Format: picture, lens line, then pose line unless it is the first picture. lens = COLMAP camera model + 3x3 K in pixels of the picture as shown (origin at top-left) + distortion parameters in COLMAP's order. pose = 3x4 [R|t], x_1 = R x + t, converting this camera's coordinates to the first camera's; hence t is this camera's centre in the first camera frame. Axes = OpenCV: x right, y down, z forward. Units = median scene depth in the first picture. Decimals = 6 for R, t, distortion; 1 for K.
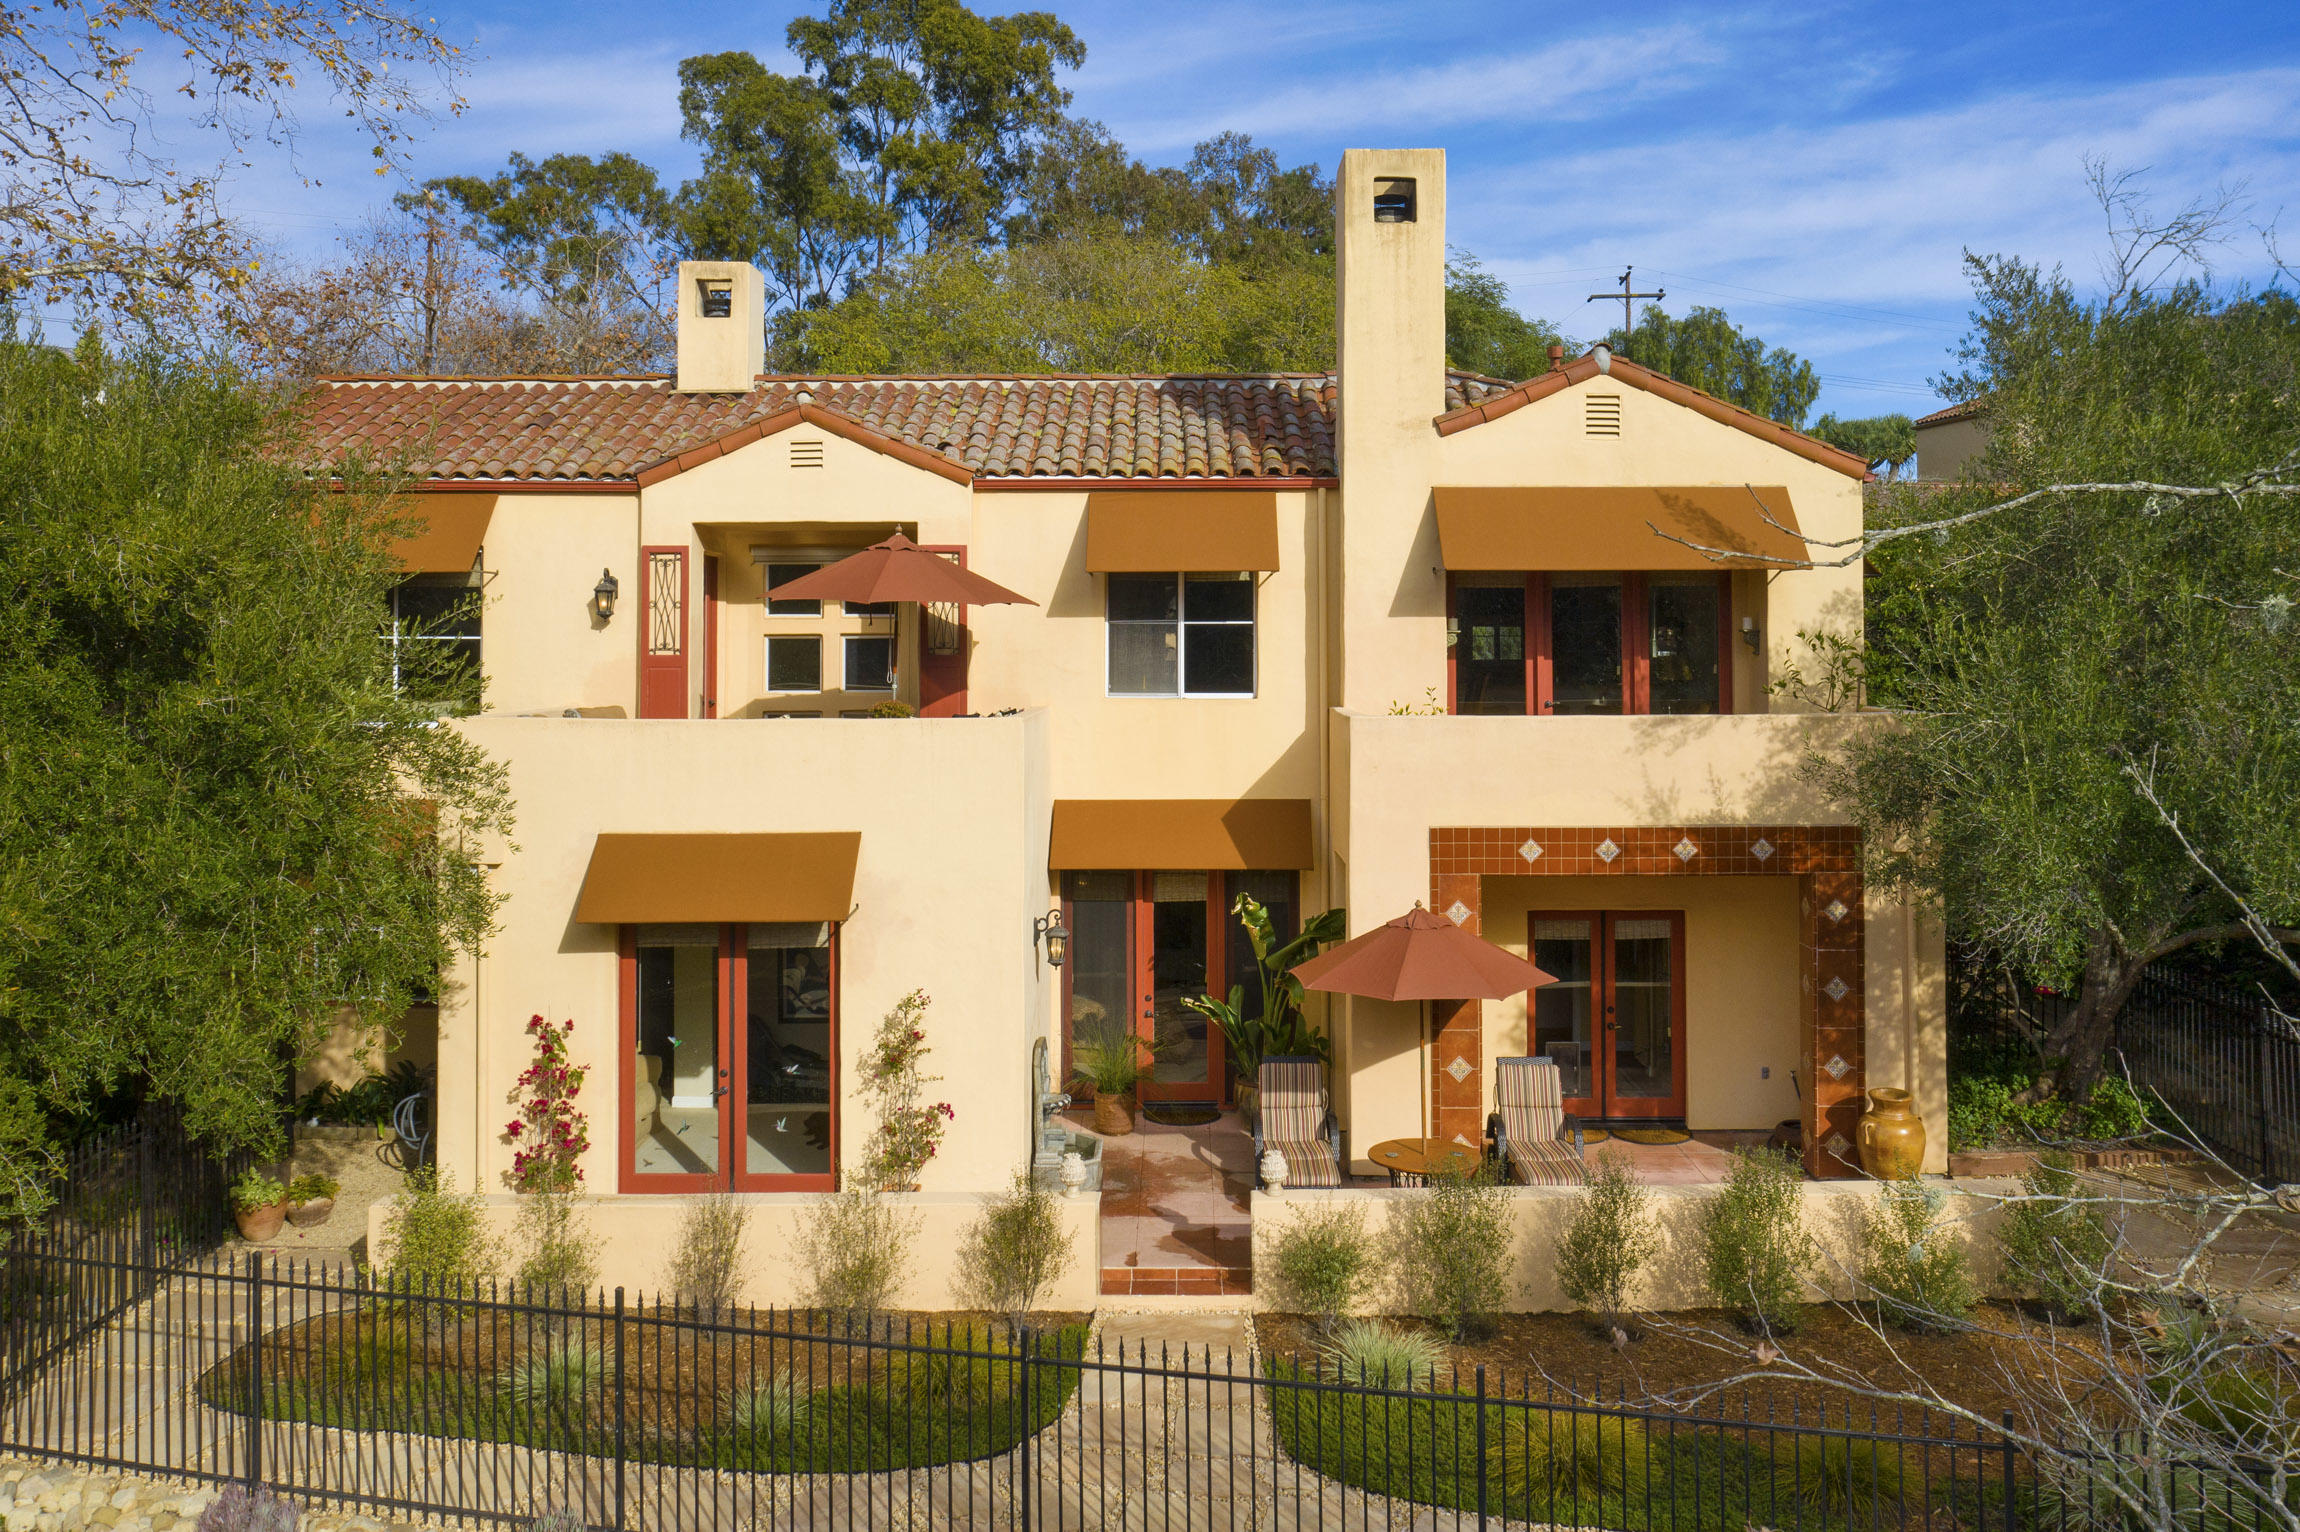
lens RADIAL K [[1896.8, 0, 1148.1], [0, 1896.8, 669.9], [0, 0, 1]] dist [0.005747, -0.000217]
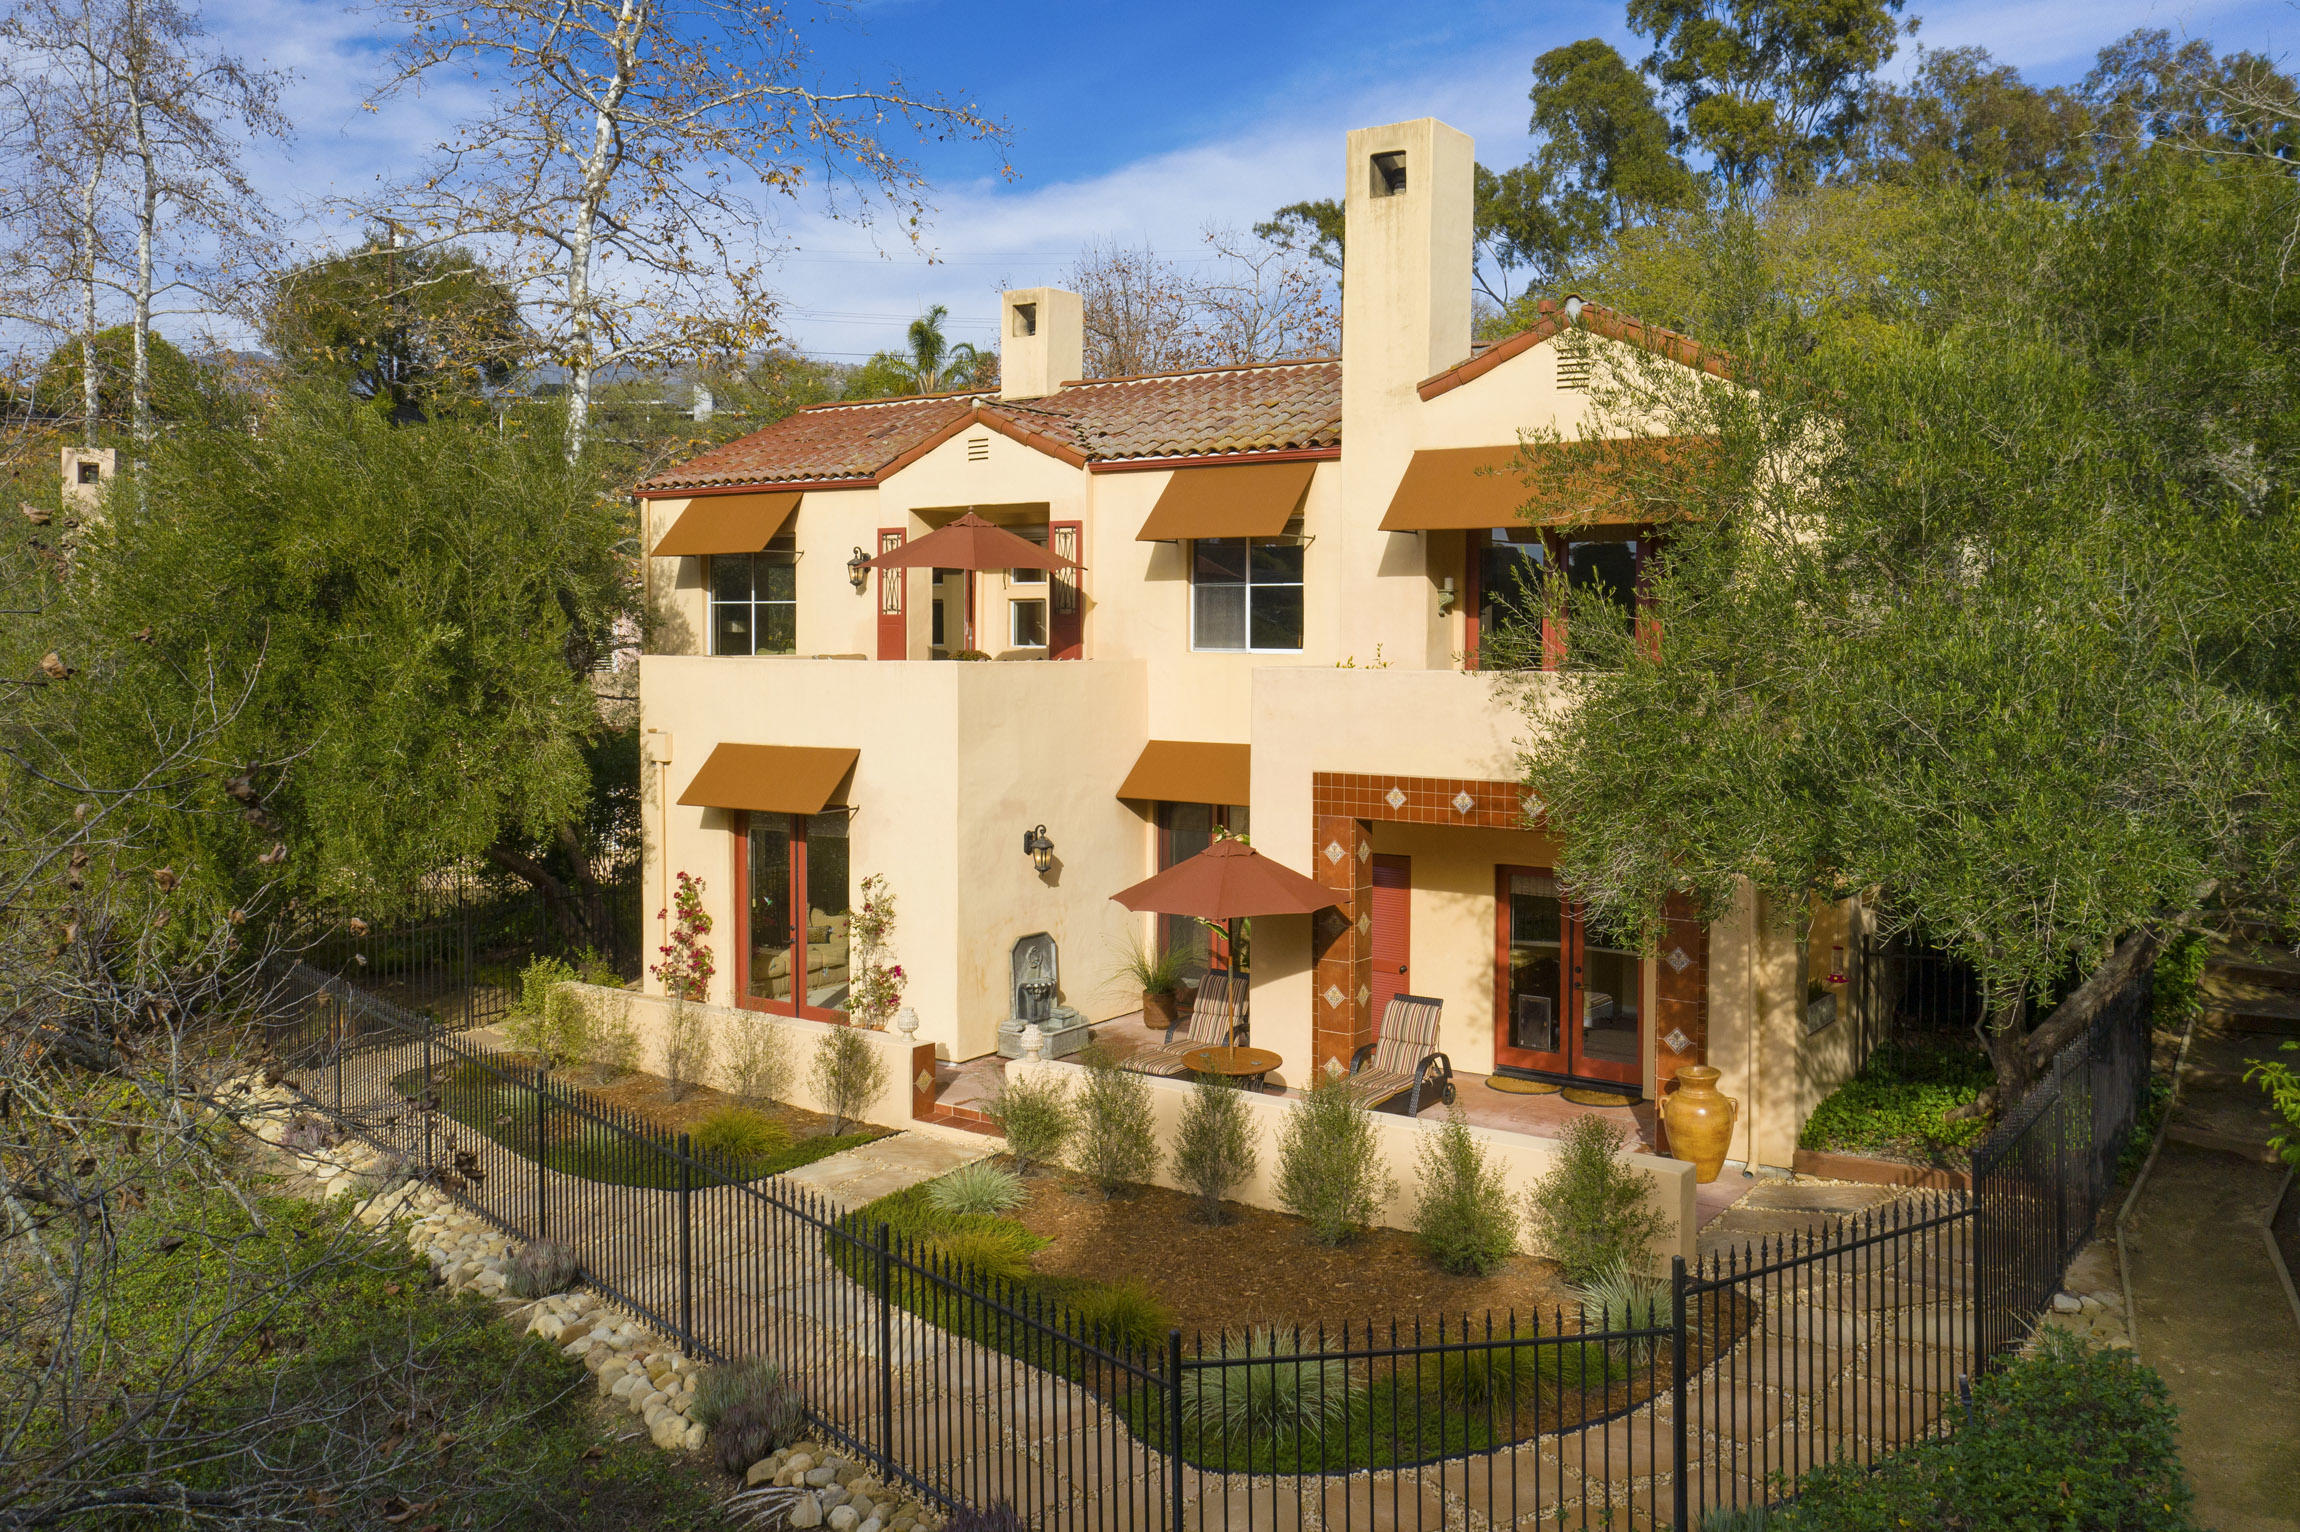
lens RADIAL K [[1841.0, 0, 1150.0], [0, 1841.0, 766.0], [0, 0, 1]] dist [0.005897, 0.005918]
pose [[0.822427, 0.045212, -0.567071, 0.611037], [-0.008439, 0.997697, 0.067307, 0.009343], [0.568808, -0.050570, 0.820914, 0.081300]]
